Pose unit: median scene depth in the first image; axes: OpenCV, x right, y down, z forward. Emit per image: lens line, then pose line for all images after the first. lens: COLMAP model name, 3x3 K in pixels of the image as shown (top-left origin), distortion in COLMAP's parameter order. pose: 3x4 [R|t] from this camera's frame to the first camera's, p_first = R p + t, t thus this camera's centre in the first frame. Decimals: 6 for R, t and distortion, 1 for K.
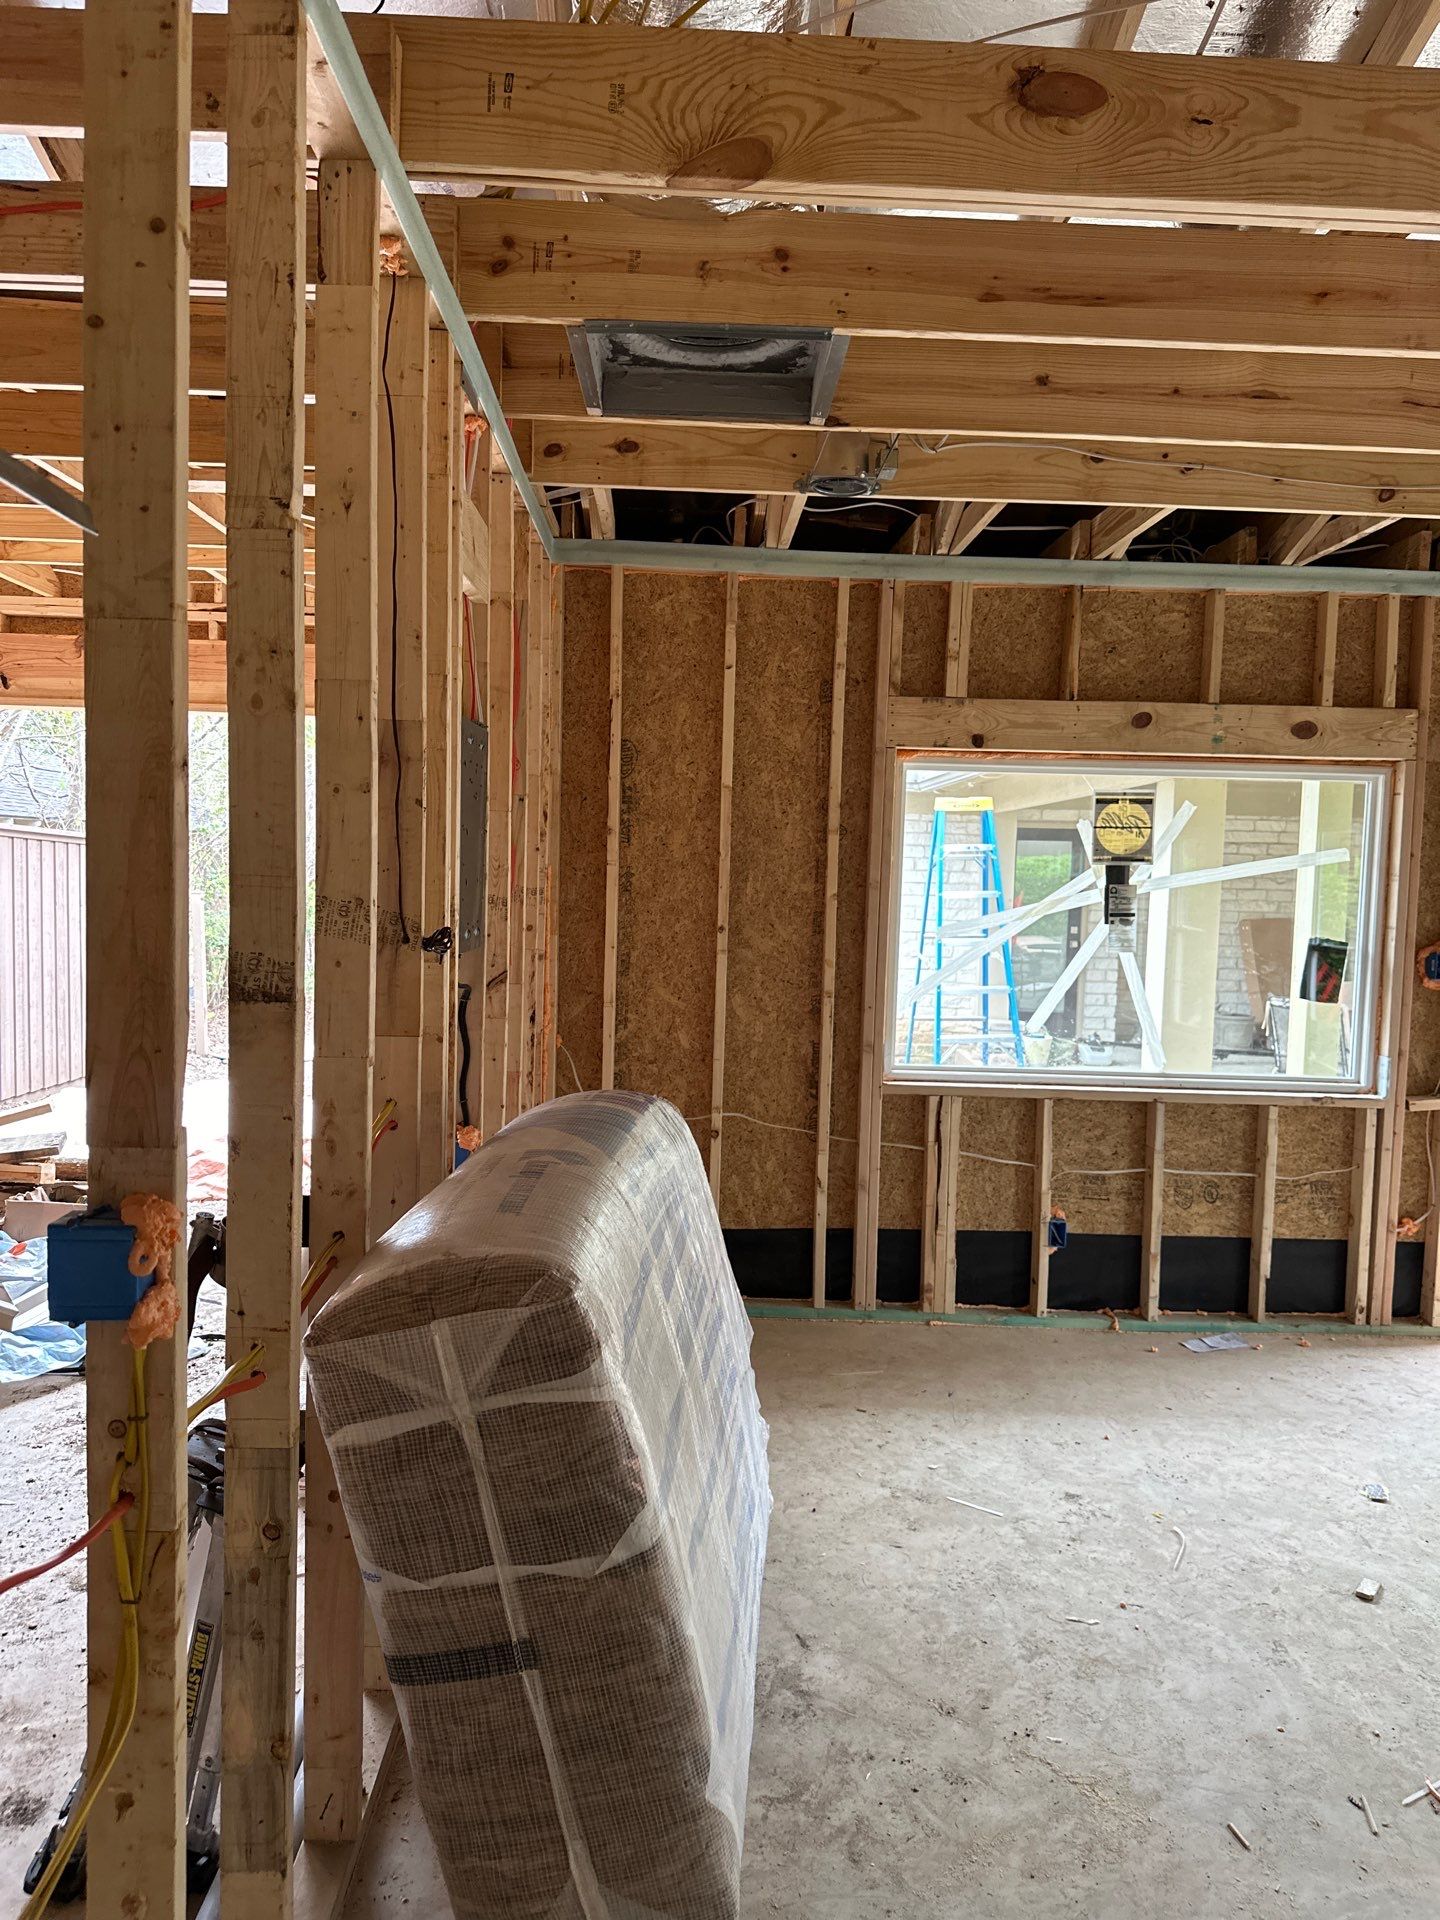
lens RADIAL K [[1331.5, 0, 720.0], [0, 1331.5, 960.0], [0, 0, 1]] dist [0.165408, -0.330728]
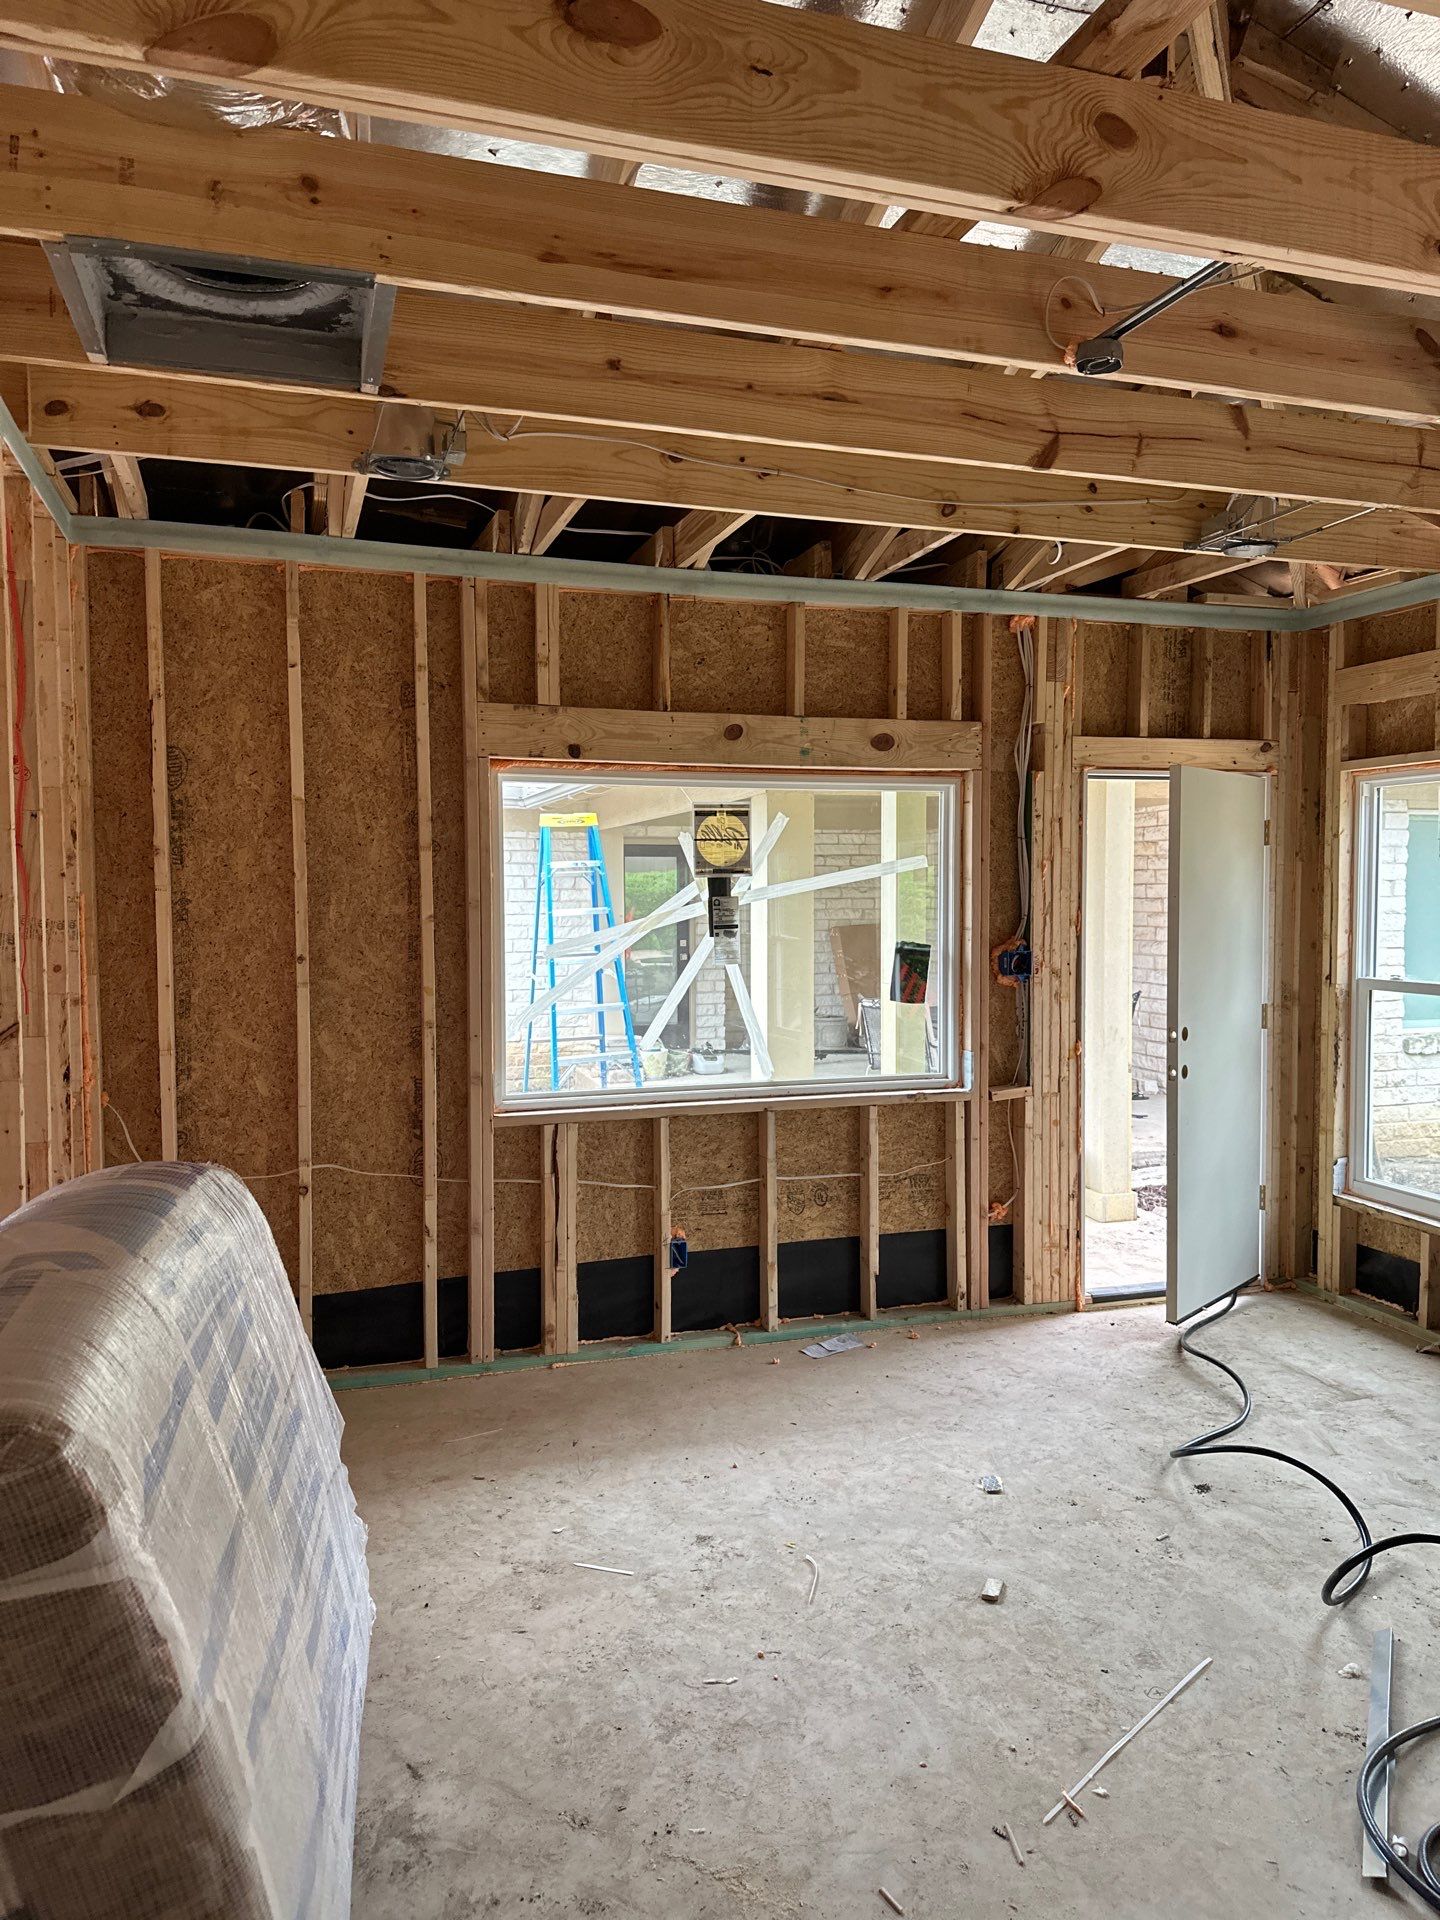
lens RADIAL K [[1331.5, 0, 720.0], [0, 1331.5, 960.0], [0, 0, 1]] dist [0.165408, -0.330728]
pose [[0.958820, -0.046031, 0.280258, 0.016751], [0.050094, 0.998717, -0.007350, -0.001877], [-0.279560, 0.021086, 0.959897, 0.056024]]
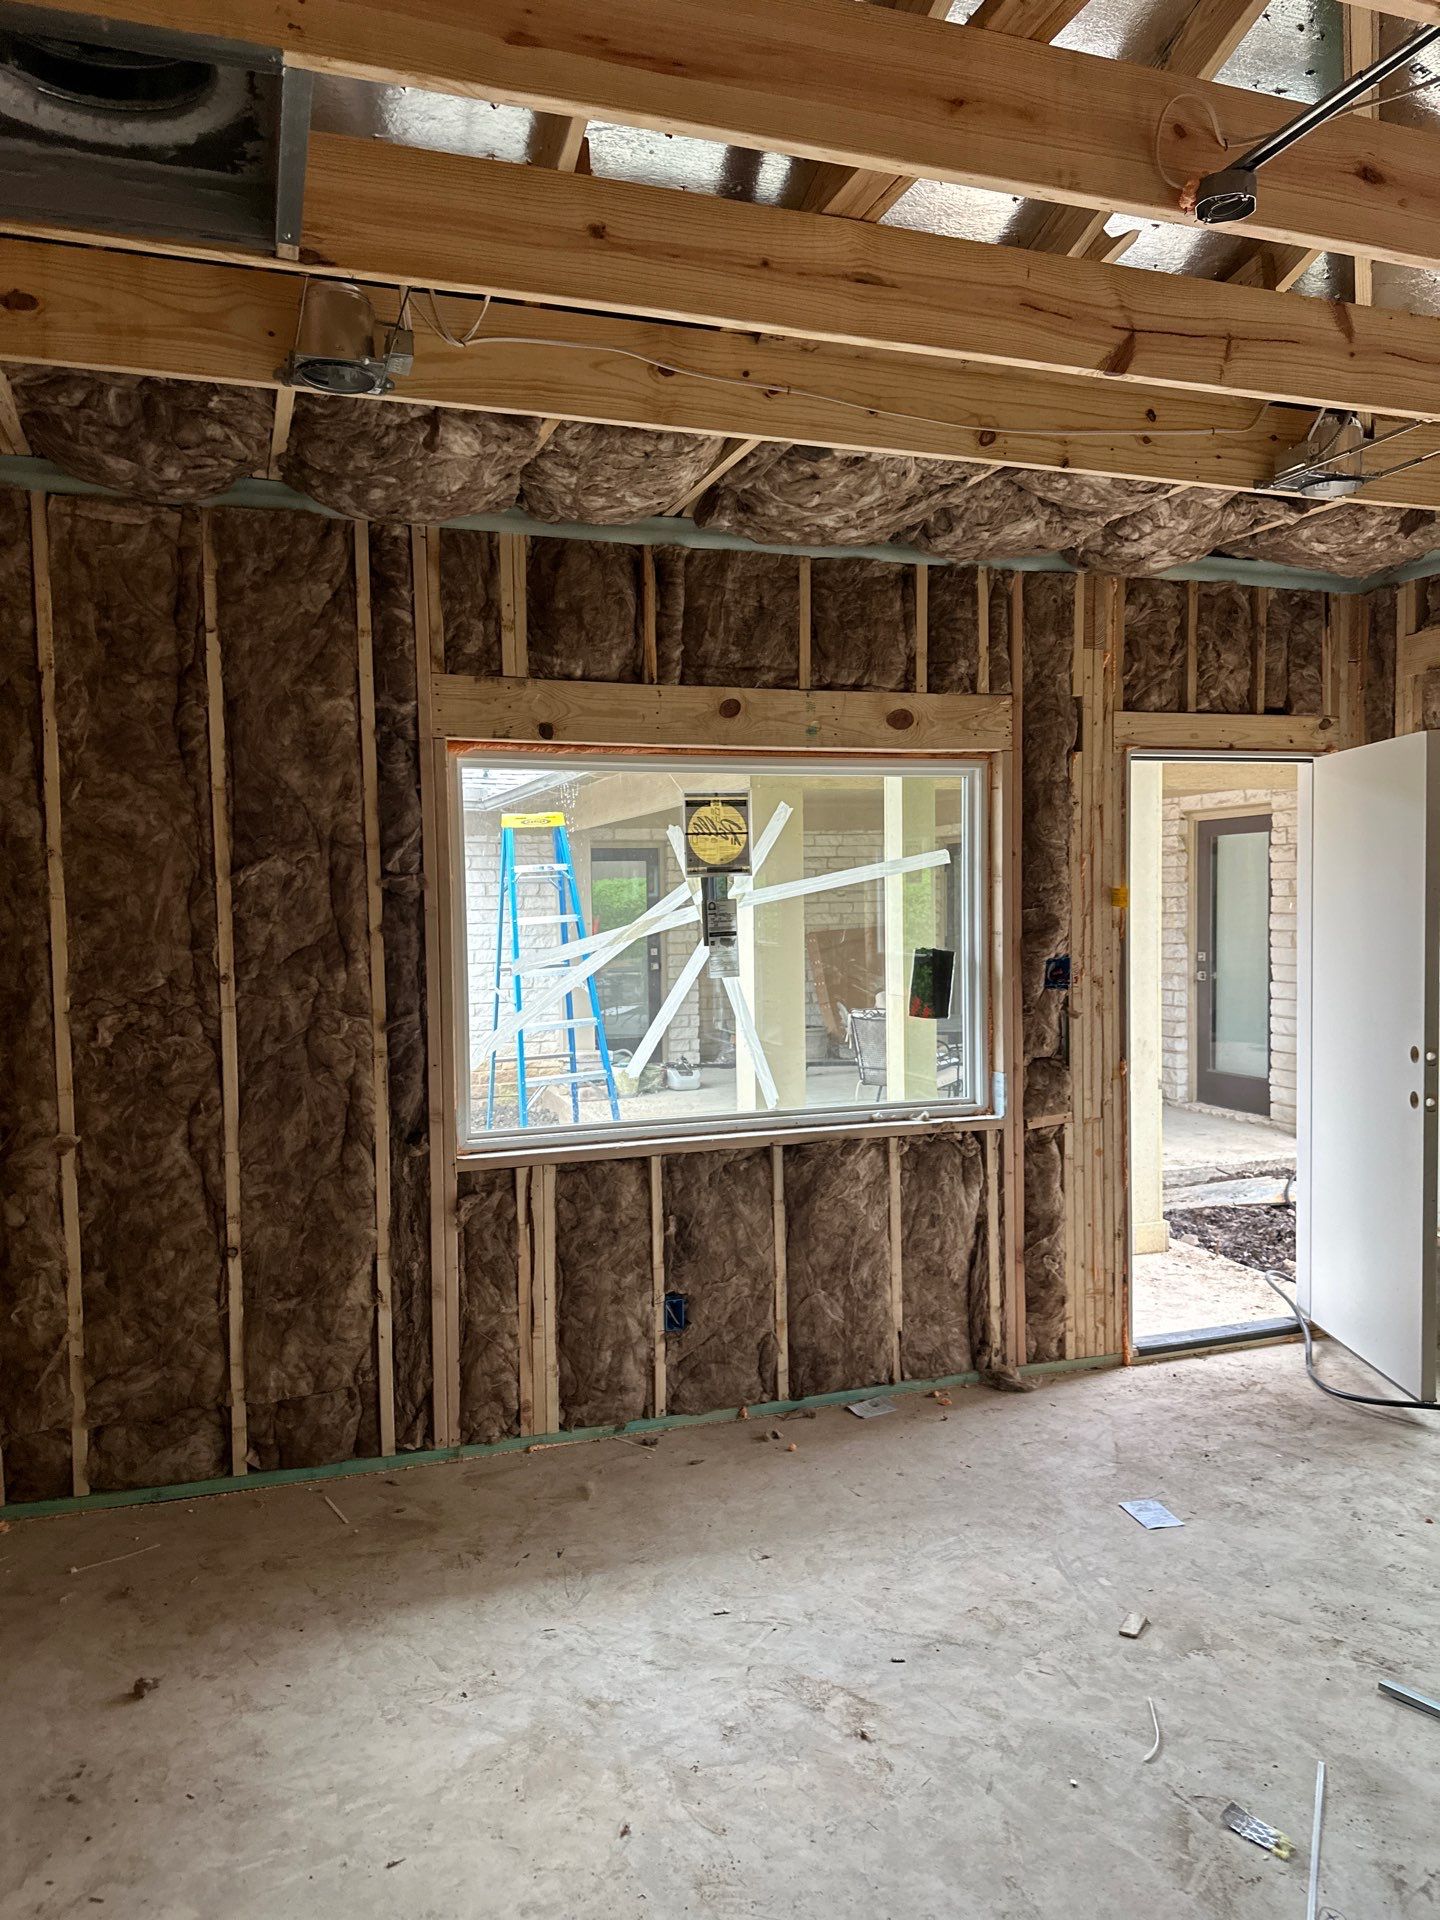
lens RADIAL K [[1354.9, 0, 704.8], [0, 1354.9, 969.9], [0, 0, 1]] dist [0.095220, -0.144811]
pose [[0.953859, -0.059550, 0.294291, 0.031330], [0.063754, 0.997955, -0.004704, -0.007577], [-0.293409, 0.023250, 0.955704, 0.180958]]
